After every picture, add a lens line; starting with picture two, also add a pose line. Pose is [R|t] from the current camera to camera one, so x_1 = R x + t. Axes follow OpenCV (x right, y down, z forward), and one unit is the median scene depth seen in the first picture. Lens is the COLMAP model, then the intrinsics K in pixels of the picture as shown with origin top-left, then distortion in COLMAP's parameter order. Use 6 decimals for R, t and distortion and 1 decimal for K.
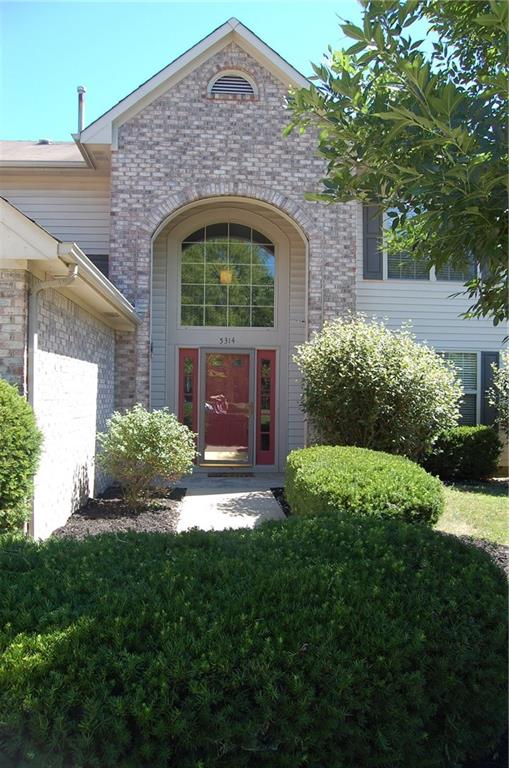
lens RADIAL K [[603.1, 0, 253.3], [0, 603.1, 392.1], [0, 0, 1]] dist [-0.080431, 0.023083]
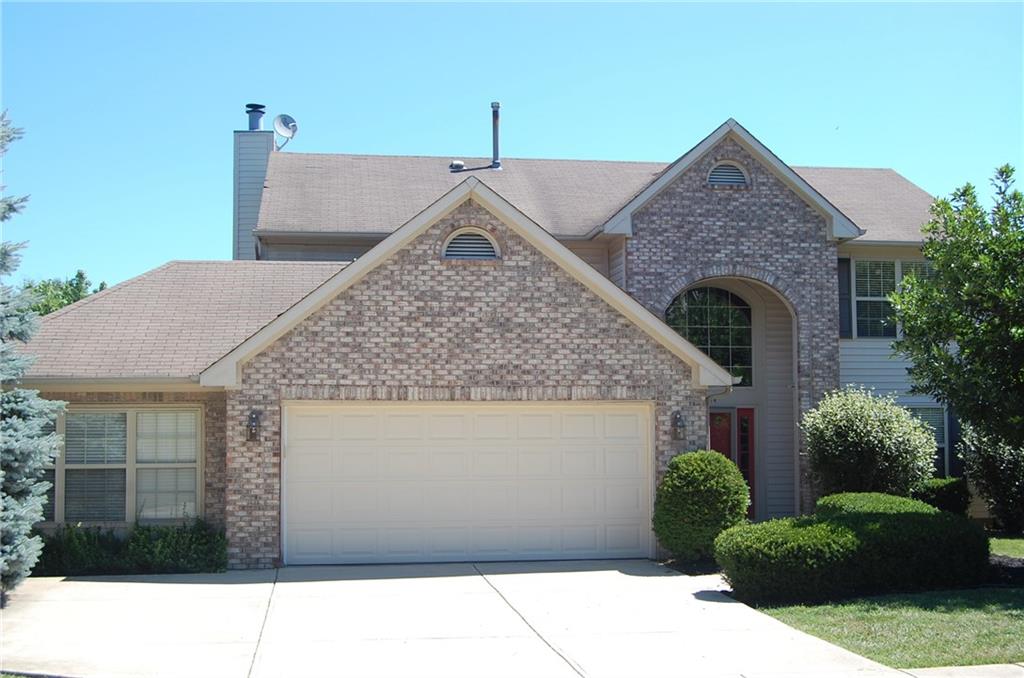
lens RADIAL K [[1299.4, 0, 511.7], [0, 1299.4, 336.0], [0, 0, 1]] dist [-0.029998, 0.000000]
pose [[0.997392, -0.007707, 0.071758, -0.623692], [0.012402, 0.997794, -0.065216, -0.061846], [-0.071097, 0.065936, 0.995288, -1.396025]]
